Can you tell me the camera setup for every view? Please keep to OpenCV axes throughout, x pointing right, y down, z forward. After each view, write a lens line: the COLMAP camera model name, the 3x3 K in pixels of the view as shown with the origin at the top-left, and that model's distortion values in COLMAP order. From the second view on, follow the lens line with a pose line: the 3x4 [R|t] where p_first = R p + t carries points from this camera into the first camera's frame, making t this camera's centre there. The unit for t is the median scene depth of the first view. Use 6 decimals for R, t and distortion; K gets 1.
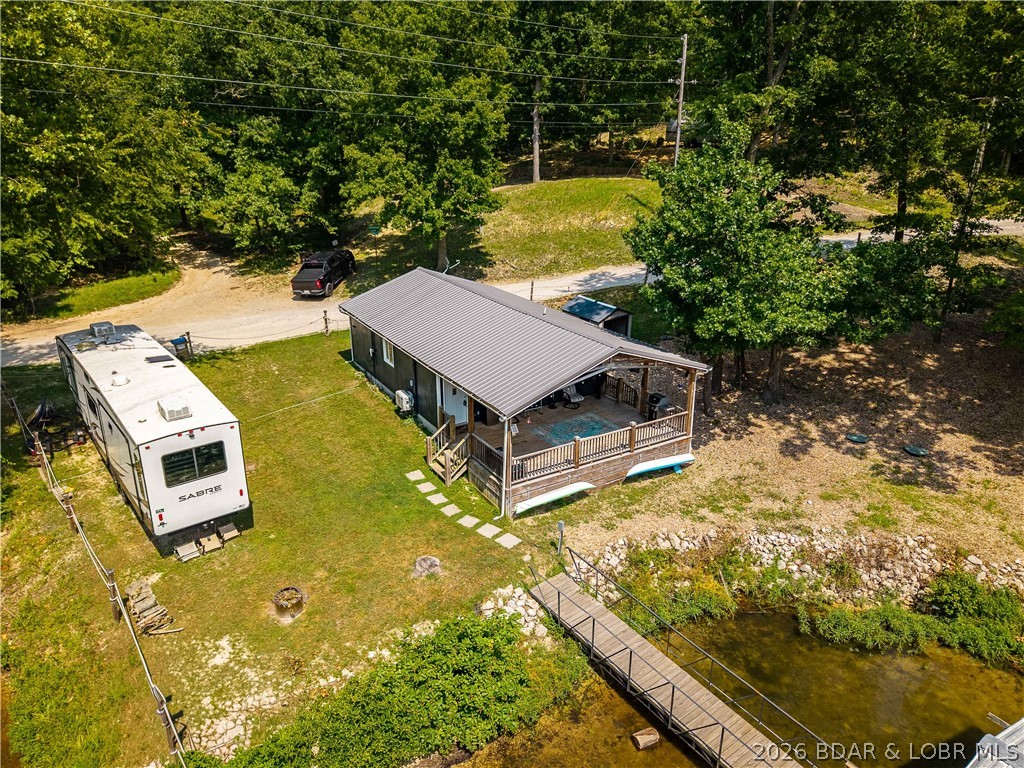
lens RADIAL K [[684.4, 0, 512.0], [0, 684.4, 384.0], [0, 0, 1]] dist [0.019989, -0.032591]
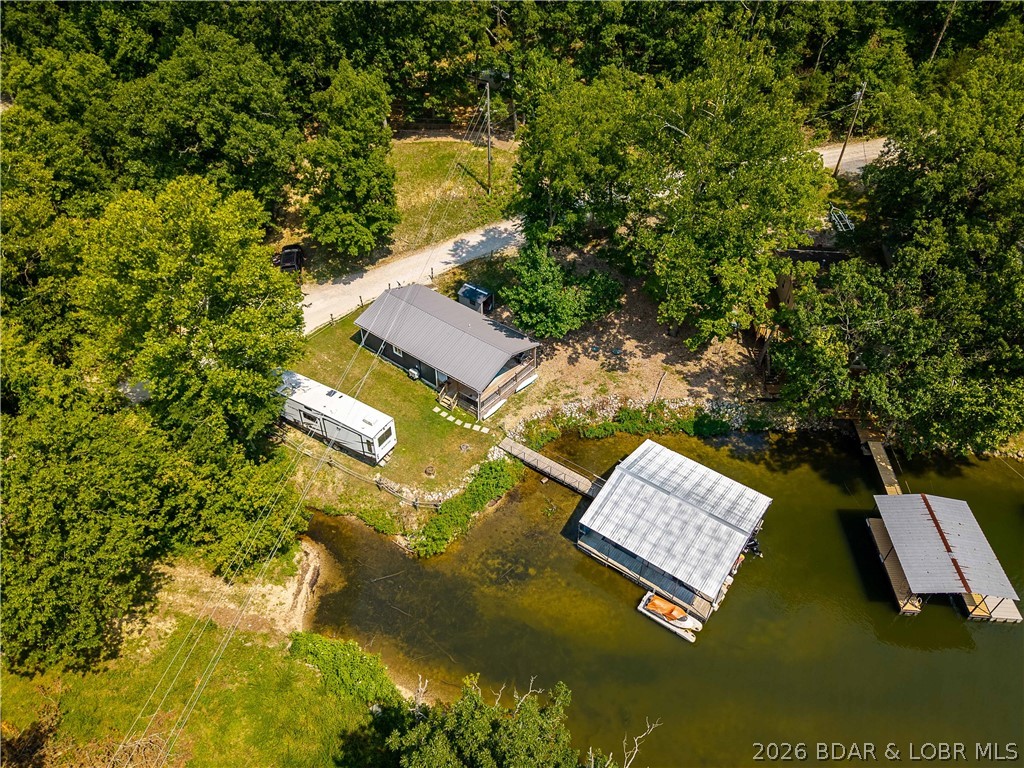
lens RADIAL K [[684.4, 0, 512.0], [0, 684.4, 384.0], [0, 0, 1]] dist [0.019989, -0.032591]
pose [[0.939967, -0.224487, 0.257035, -0.535095], [0.117373, 0.919897, 0.374183, -0.910257], [-0.320446, -0.321551, 0.891022, -1.376857]]
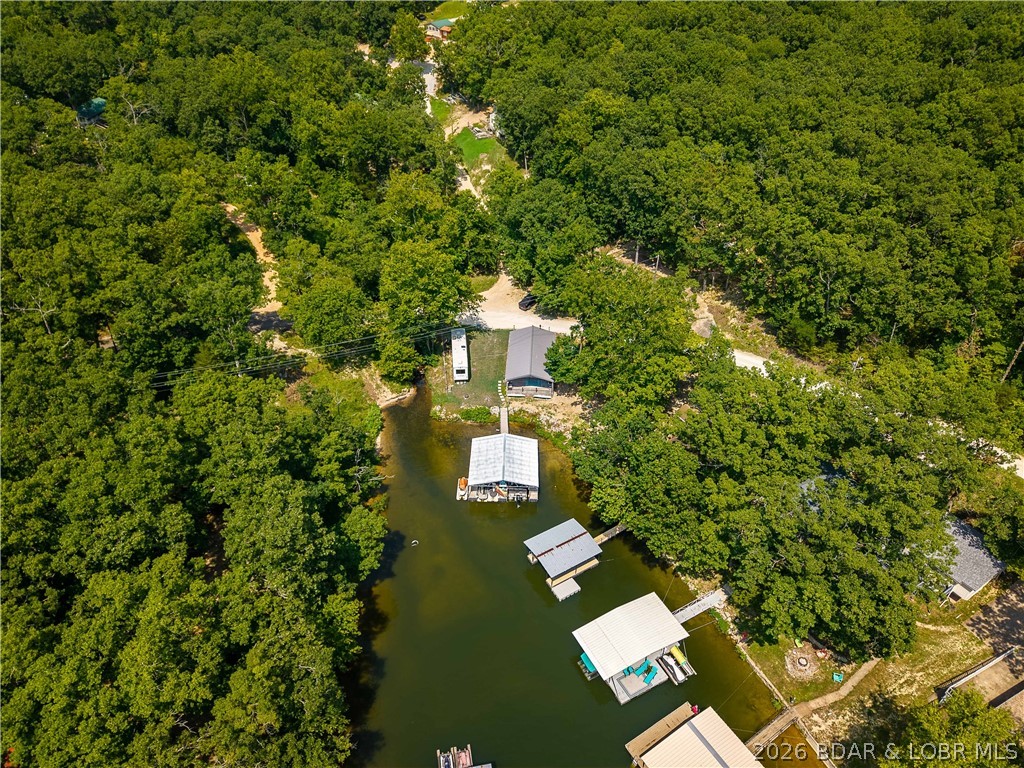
lens RADIAL K [[684.4, 0, 512.0], [0, 684.4, 384.0], [0, 0, 1]] dist [0.019989, -0.032591]
pose [[0.821855, 0.339747, -0.457304, 2.407318], [-0.203839, 0.924940, 0.320836, -1.599766], [0.531982, -0.170465, 0.829420, -3.386750]]
